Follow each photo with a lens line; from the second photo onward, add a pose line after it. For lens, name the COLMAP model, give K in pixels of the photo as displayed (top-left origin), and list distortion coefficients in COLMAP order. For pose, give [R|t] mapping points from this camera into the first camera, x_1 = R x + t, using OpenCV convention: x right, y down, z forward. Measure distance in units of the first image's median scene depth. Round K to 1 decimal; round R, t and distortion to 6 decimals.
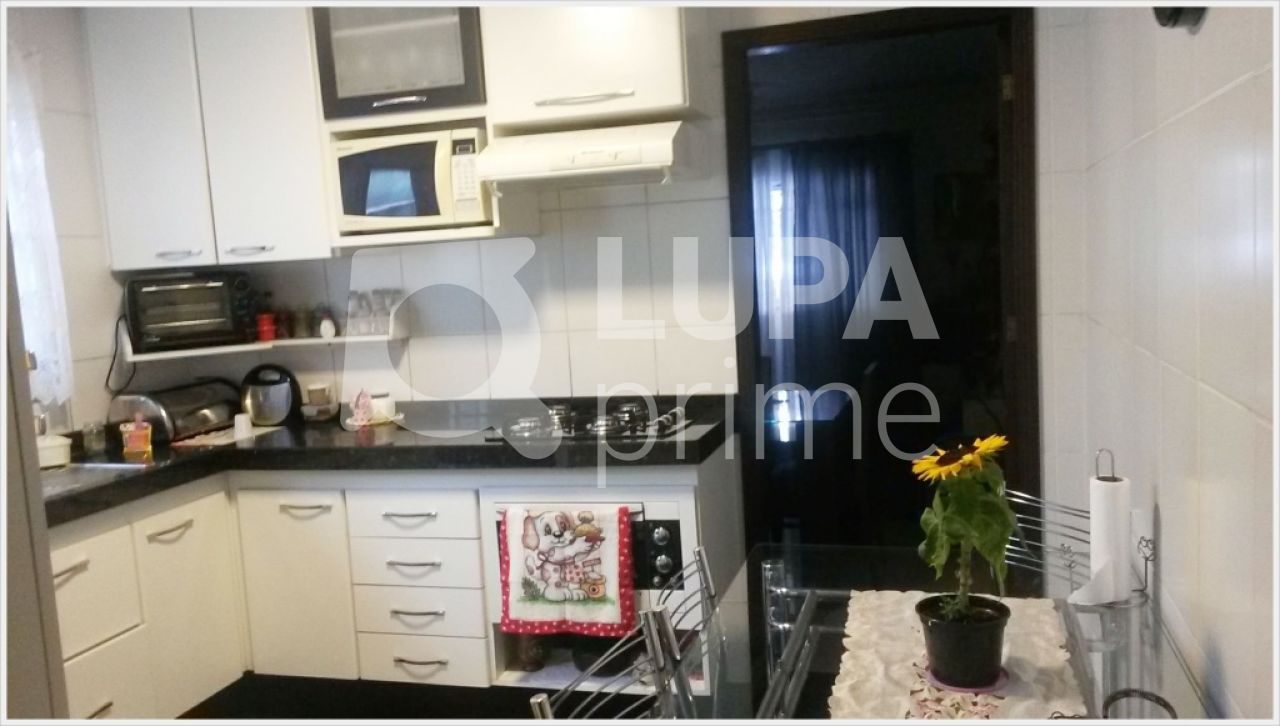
lens RADIAL K [[1033.7, 0, 640.2], [0, 1033.7, 358.8], [0, 0, 1]] dist [0.114602, -0.174108]
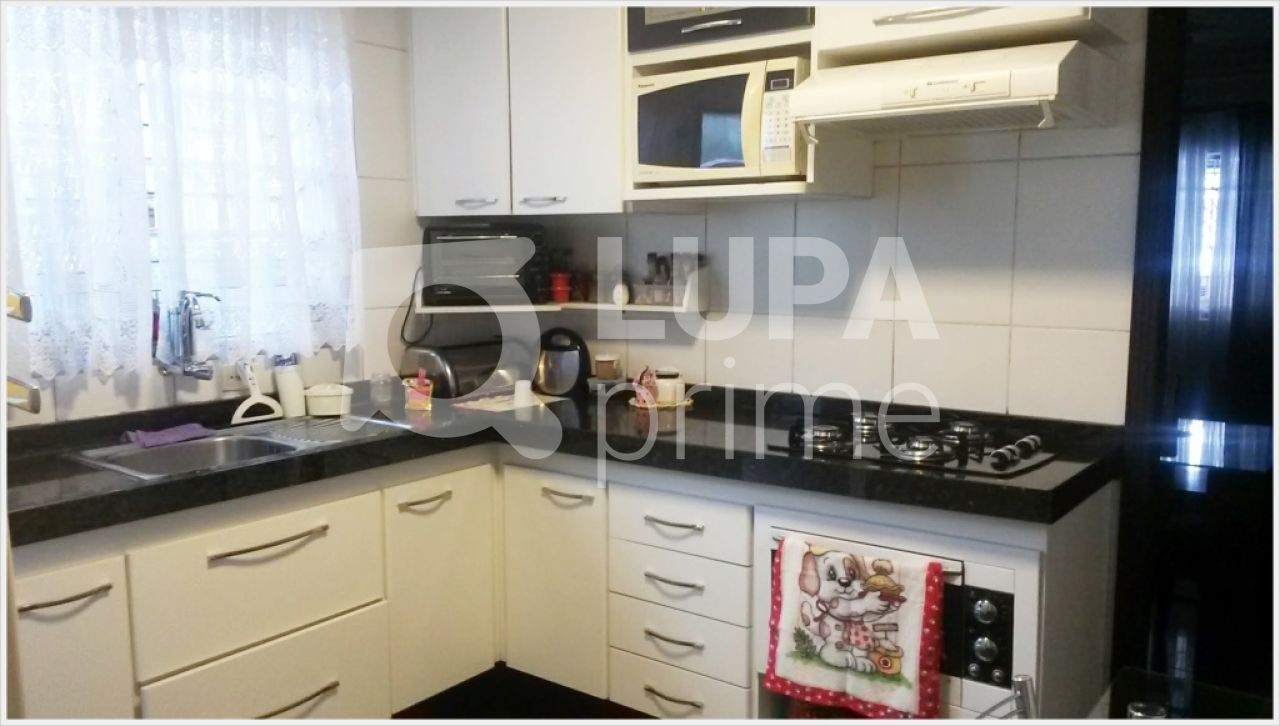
lens RADIAL K [[1033.7, 0, 640.2], [0, 1033.7, 358.8], [0, 0, 1]] dist [0.114602, -0.174108]
pose [[0.934133, 0.097655, -0.343305, 0.027092], [-0.089111, 0.995193, 0.040616, -0.013328], [0.345621, -0.007348, 0.938345, 0.207092]]
